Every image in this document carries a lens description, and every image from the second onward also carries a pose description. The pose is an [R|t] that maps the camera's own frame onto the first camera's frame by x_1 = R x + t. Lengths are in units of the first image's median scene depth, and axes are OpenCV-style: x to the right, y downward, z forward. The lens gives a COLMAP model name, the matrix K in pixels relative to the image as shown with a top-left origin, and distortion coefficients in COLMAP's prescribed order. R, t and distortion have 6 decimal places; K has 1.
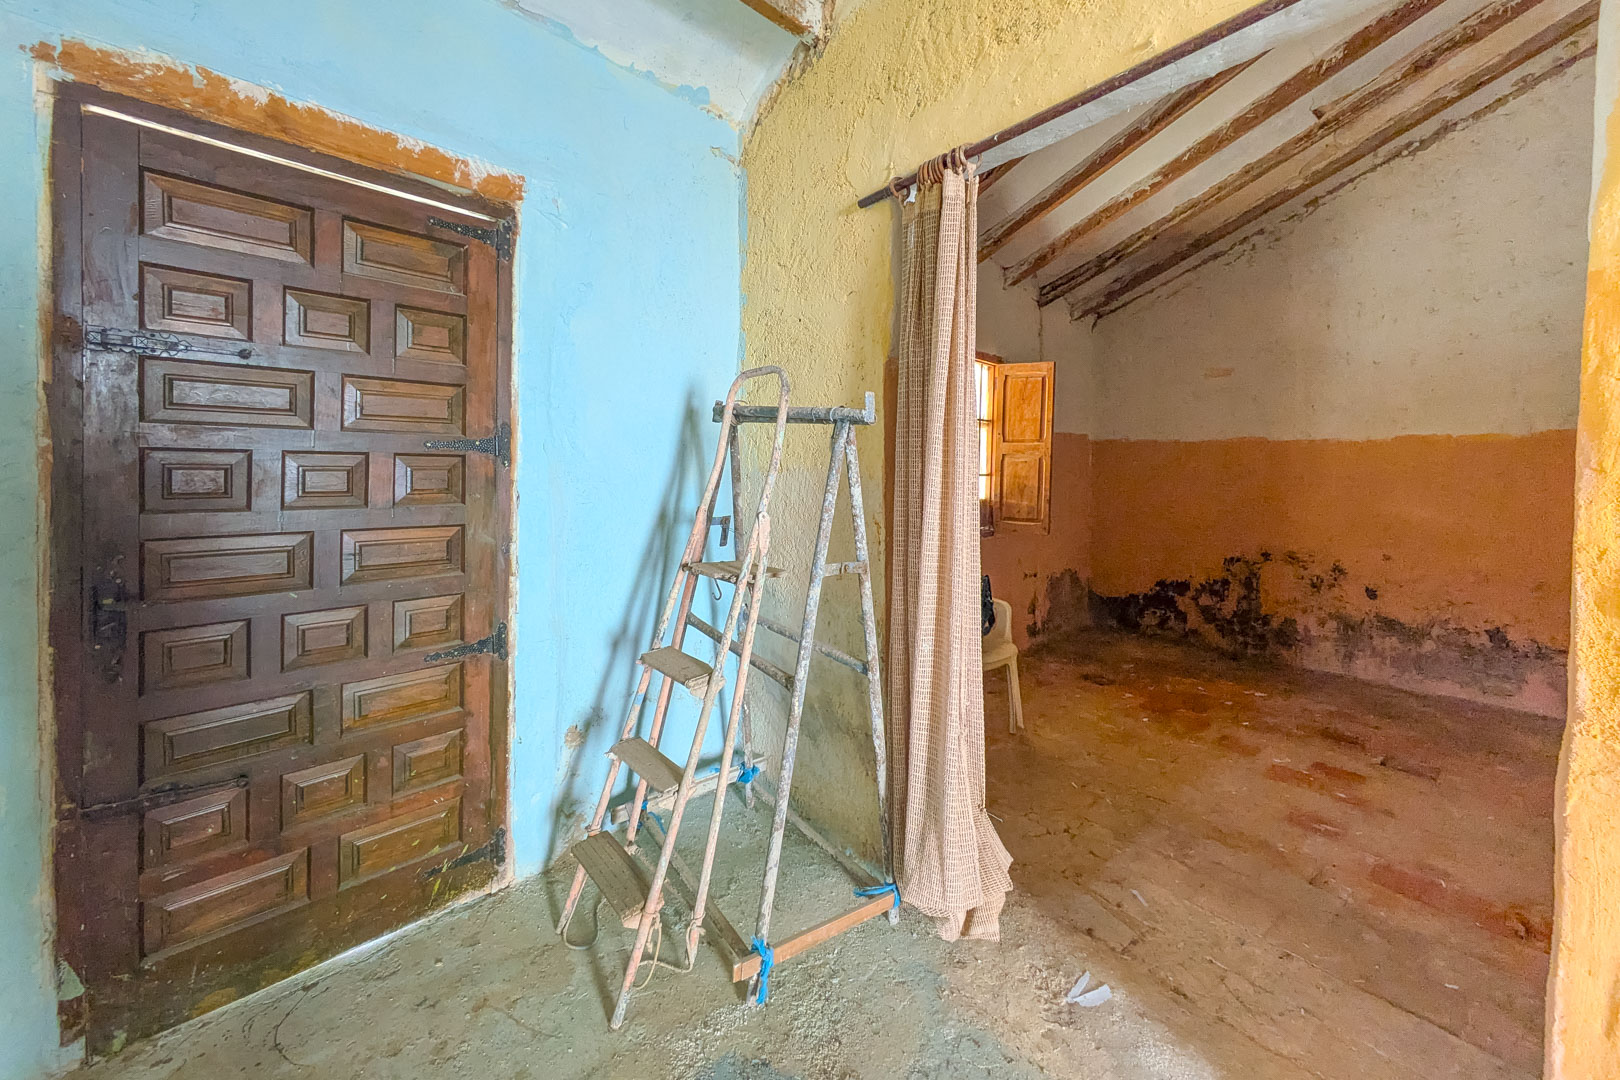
lens RADIAL K [[643.2, 0, 810.4], [0, 643.2, 484.1], [0, 0, 1]] dist [-0.000964, 0.004952]
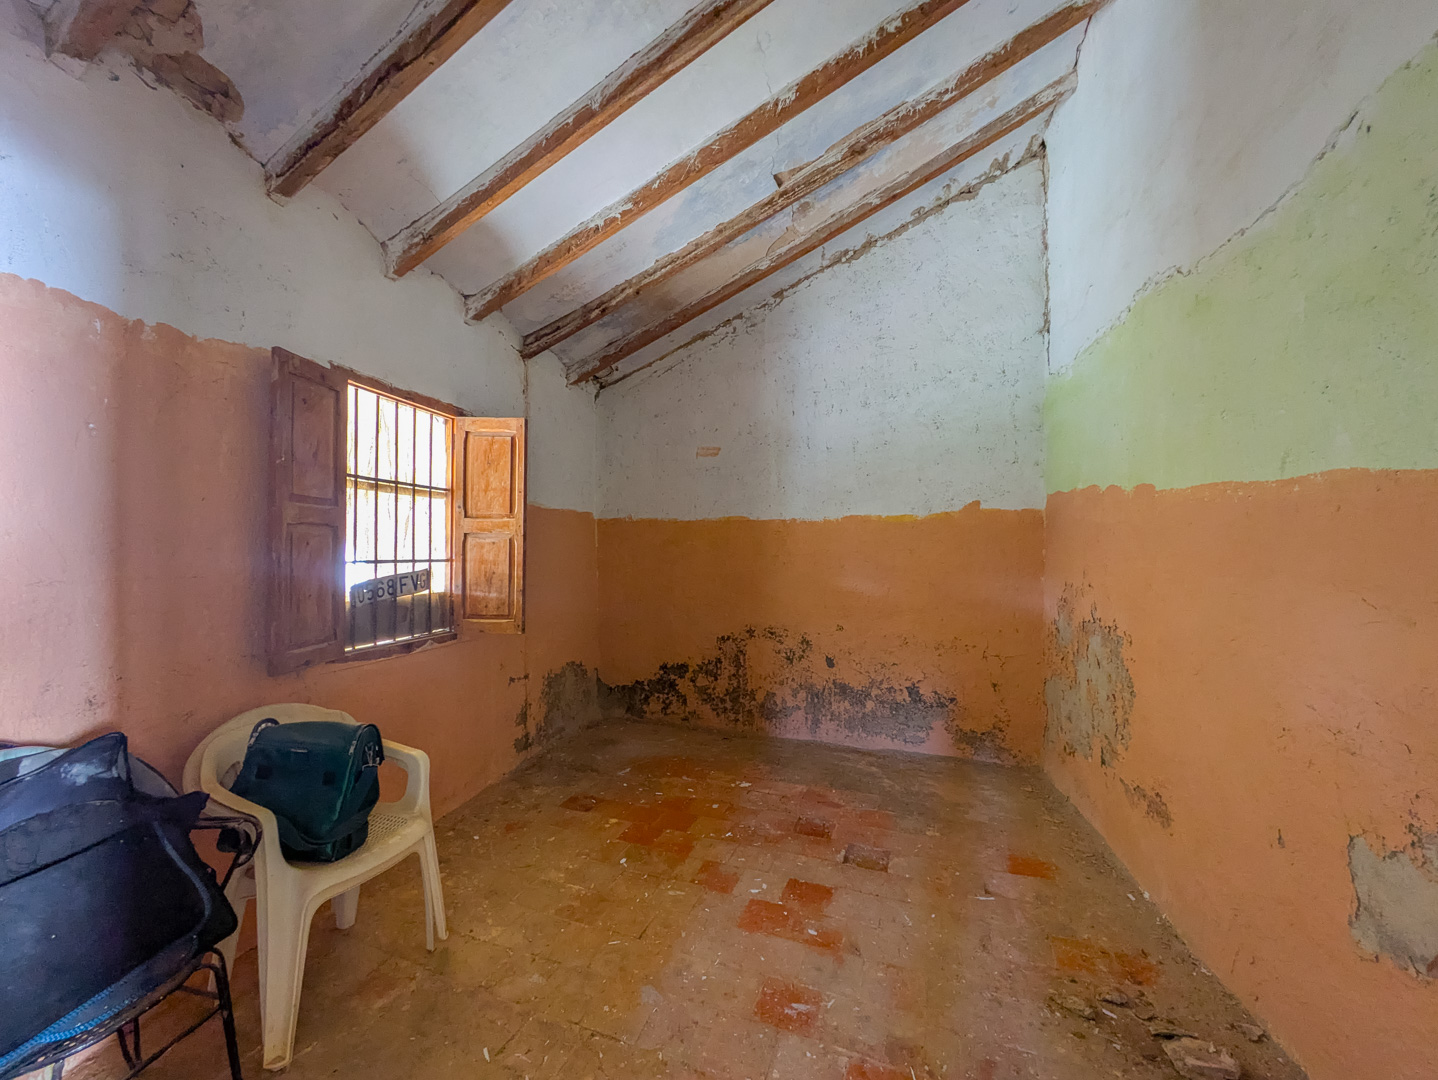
lens RADIAL K [[578.1, 0, 716.5], [0, 578.1, 570.8], [0, 0, 1]] dist [0.000751, 0.000874]
pose [[0.860668, -0.033259, 0.508080, 0.215596], [0.025215, 0.999424, 0.022709, -0.009978], [-0.508543, -0.006734, 0.861011, 0.258898]]
